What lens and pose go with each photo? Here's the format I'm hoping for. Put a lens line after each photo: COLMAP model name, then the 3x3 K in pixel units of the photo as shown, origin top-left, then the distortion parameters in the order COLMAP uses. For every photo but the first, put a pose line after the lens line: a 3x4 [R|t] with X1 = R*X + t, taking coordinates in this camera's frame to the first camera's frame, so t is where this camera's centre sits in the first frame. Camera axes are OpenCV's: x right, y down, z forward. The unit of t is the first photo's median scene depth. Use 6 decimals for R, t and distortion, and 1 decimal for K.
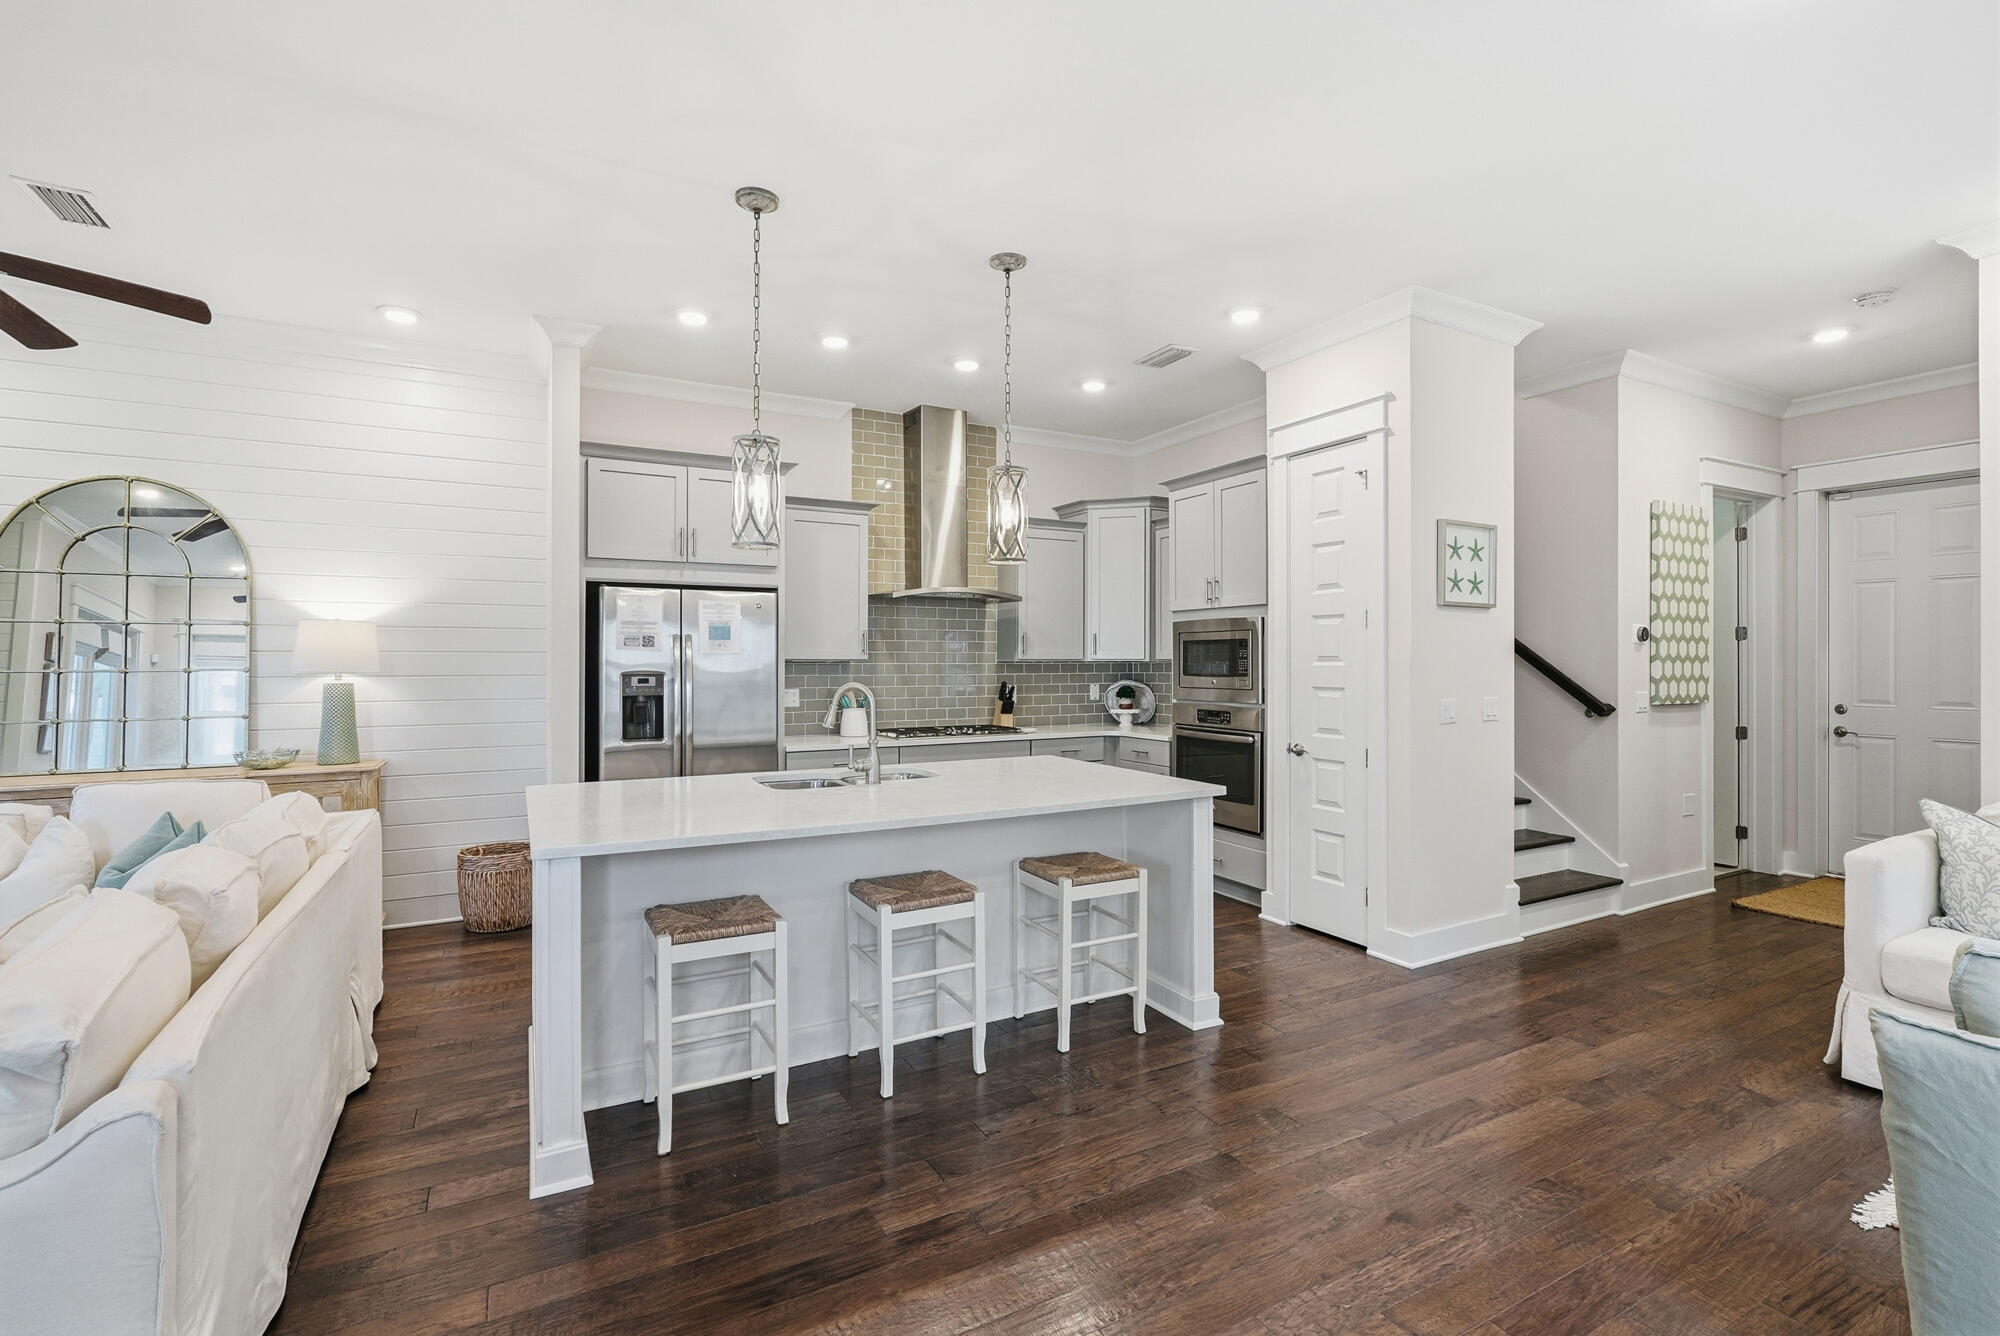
lens RADIAL K [[916.0, 0, 1006.7], [0, 916.0, 657.2], [0, 0, 1]] dist [-0.003996, 0.000063]
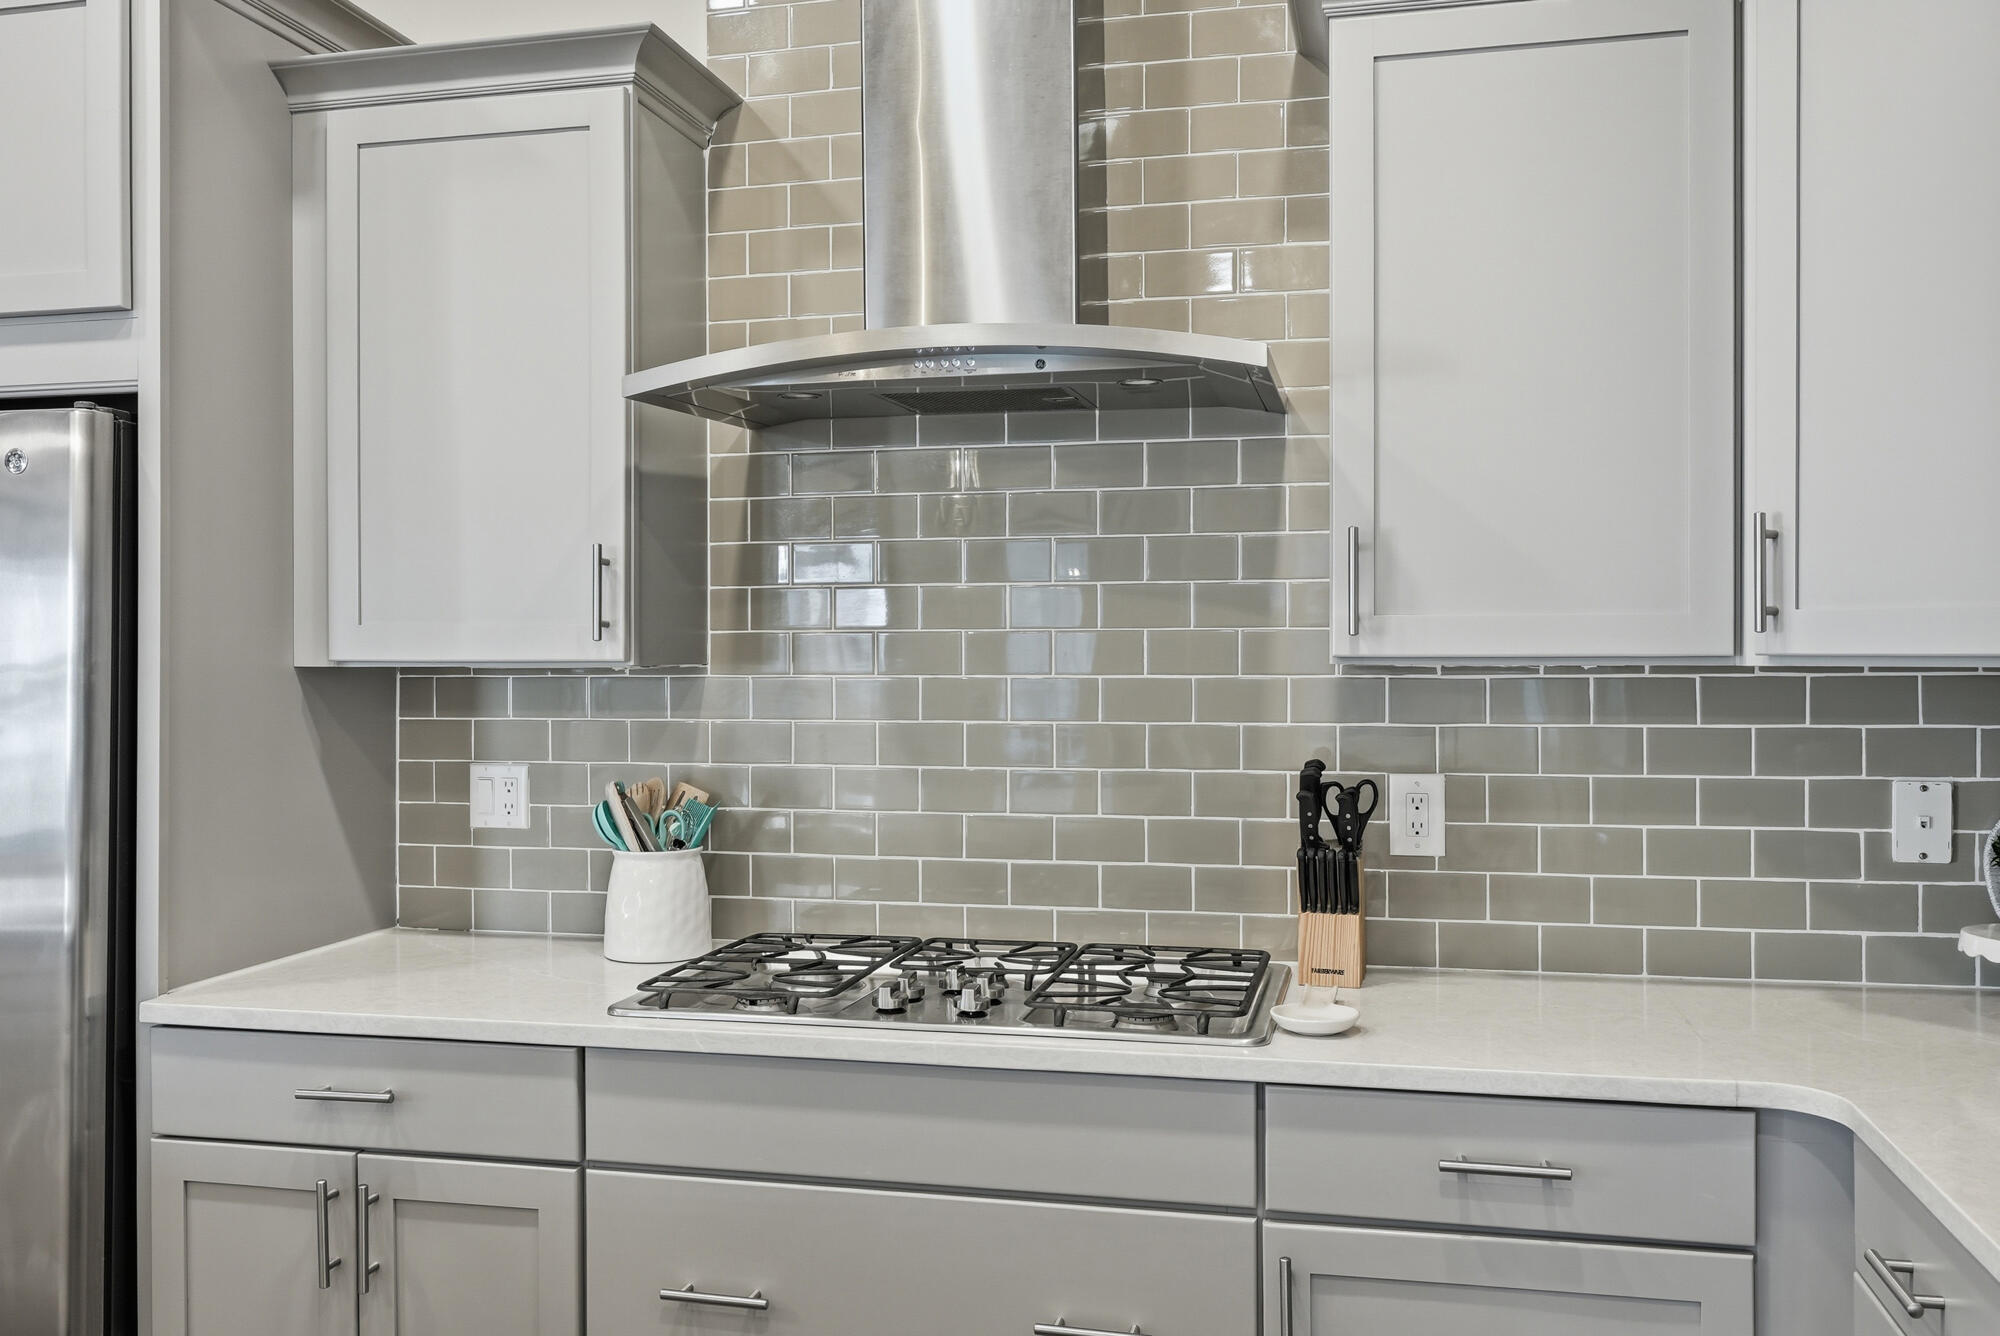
lens RADIAL K [[1658.3, 0, 1000.0], [0, 1658.3, 668.0], [0, 0, 1]] dist [-0.002331, 0.000633]
pose [[0.748556, 0.003766, -0.663061, 0.197796], [0.006042, 0.999904, 0.012500, -0.000371], [0.663044, -0.013364, 0.748461, 0.657996]]
